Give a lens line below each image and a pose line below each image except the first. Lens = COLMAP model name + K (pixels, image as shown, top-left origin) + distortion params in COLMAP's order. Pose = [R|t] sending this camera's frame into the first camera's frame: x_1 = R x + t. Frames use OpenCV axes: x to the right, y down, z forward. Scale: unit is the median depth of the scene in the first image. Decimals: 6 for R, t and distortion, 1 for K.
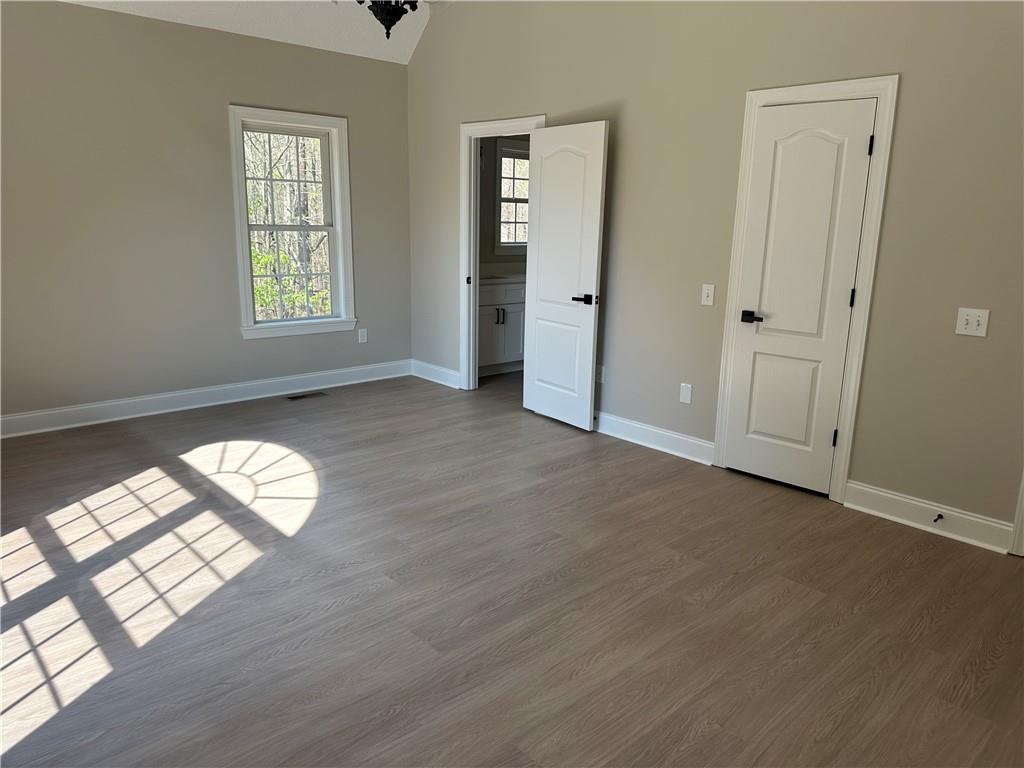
lens RADIAL K [[725.5, 0, 513.5], [0, 725.5, 382.3], [0, 0, 1]] dist [0.042911, -0.056990]
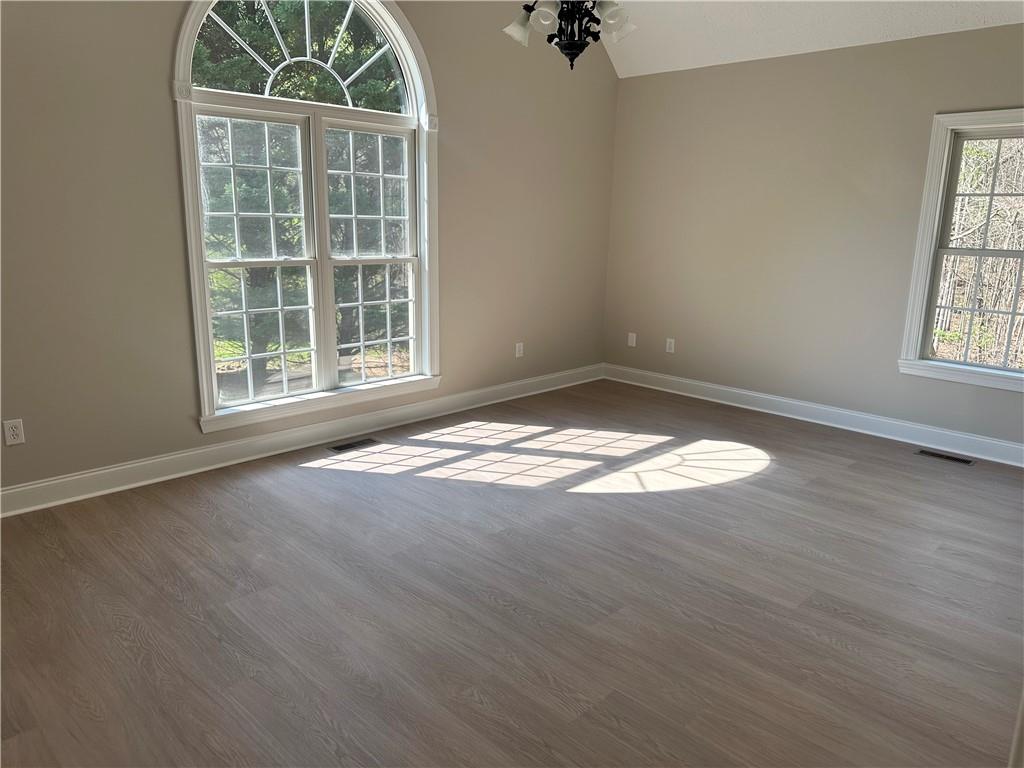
lens RADIAL K [[725.5, 0, 512.1], [0, 725.5, 384.1], [0, 0, 1]] dist [0.042911, -0.056990]
pose [[0.020479, 0.205343, -0.978476, 0.747580], [-0.244327, 0.950035, 0.194261, -0.152746], [0.969477, 0.235090, 0.069626, 0.699223]]
